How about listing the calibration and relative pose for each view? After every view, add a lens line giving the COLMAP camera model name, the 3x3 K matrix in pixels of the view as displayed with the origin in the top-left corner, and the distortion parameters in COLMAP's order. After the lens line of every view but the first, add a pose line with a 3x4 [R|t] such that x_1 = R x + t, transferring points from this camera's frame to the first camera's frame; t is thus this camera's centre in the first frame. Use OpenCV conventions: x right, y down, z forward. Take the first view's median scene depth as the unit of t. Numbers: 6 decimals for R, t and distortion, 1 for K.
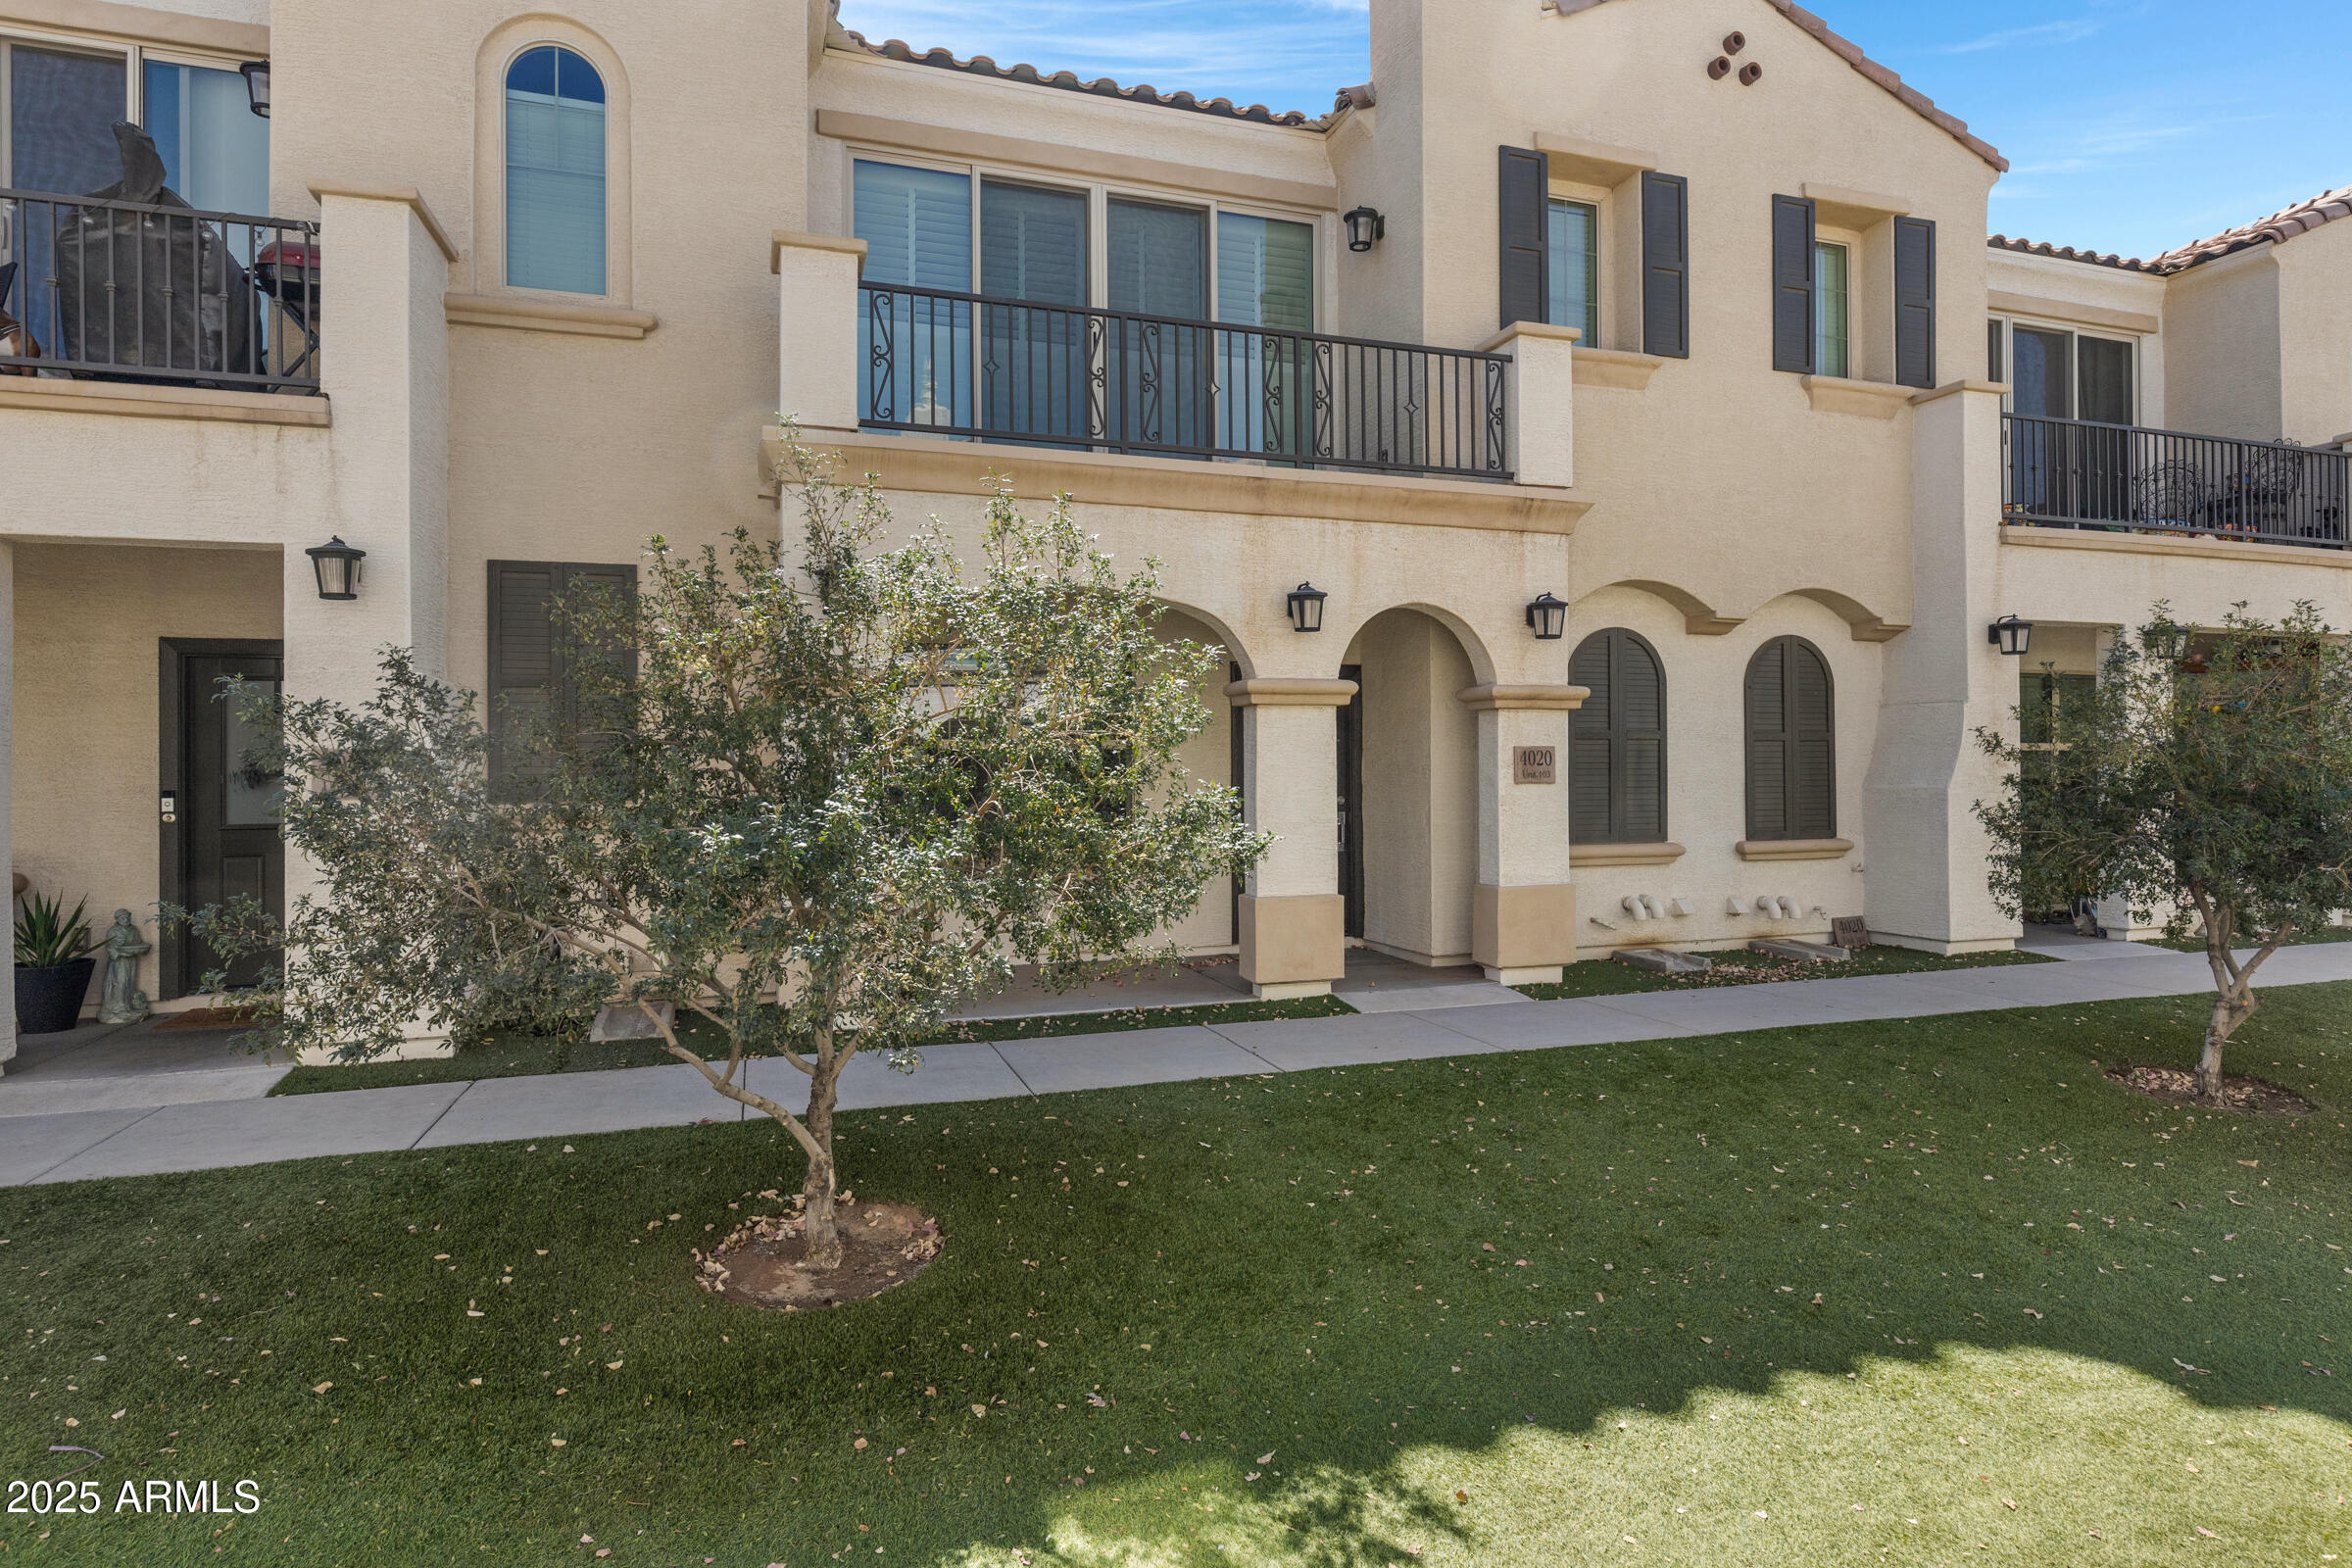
lens RADIAL K [[1306.4, 0, 1174.9], [0, 1306.4, 775.1], [0, 0, 1]] dist [0.010407, -0.000918]
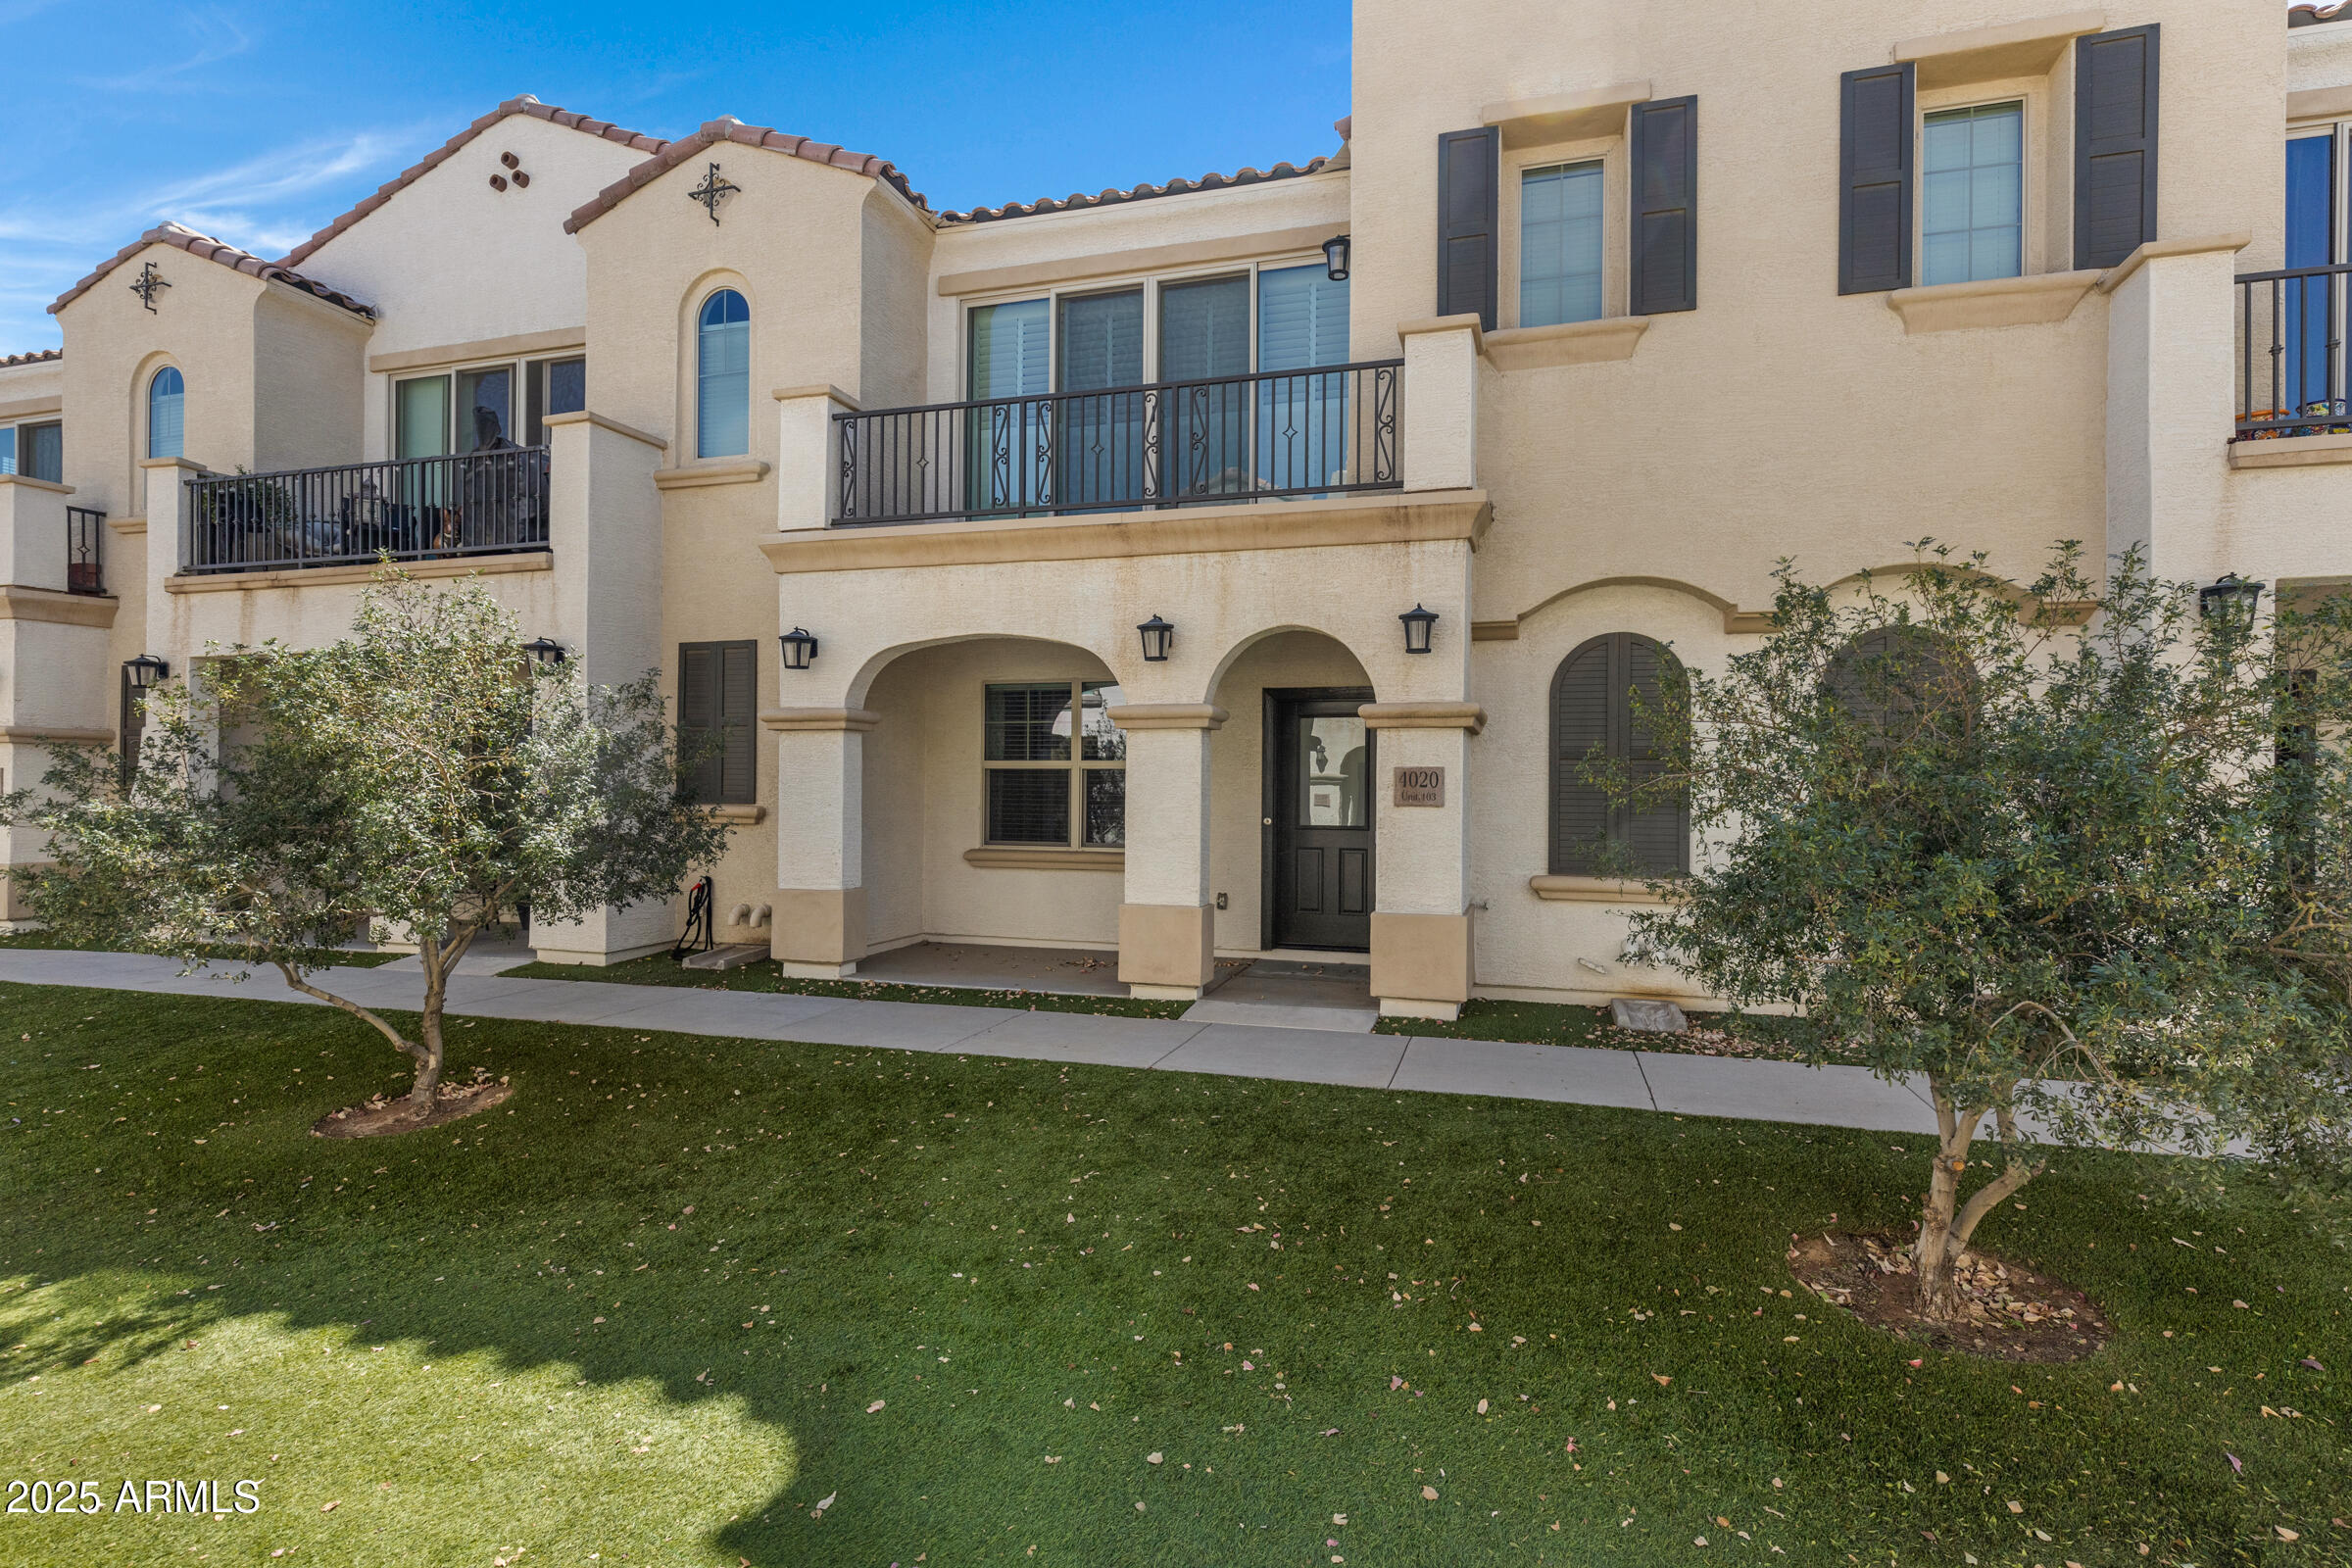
lens RADIAL K [[1131.1, 0, 1174.9], [0, 1131.1, 782.5], [0, 0, 1]] dist [0.012669, -0.000126]
pose [[0.813202, 0.011055, -0.581877, 0.610049], [-0.012544, 0.999920, 0.001466, -0.009908], [0.581846, 0.006107, 0.813276, 0.231469]]
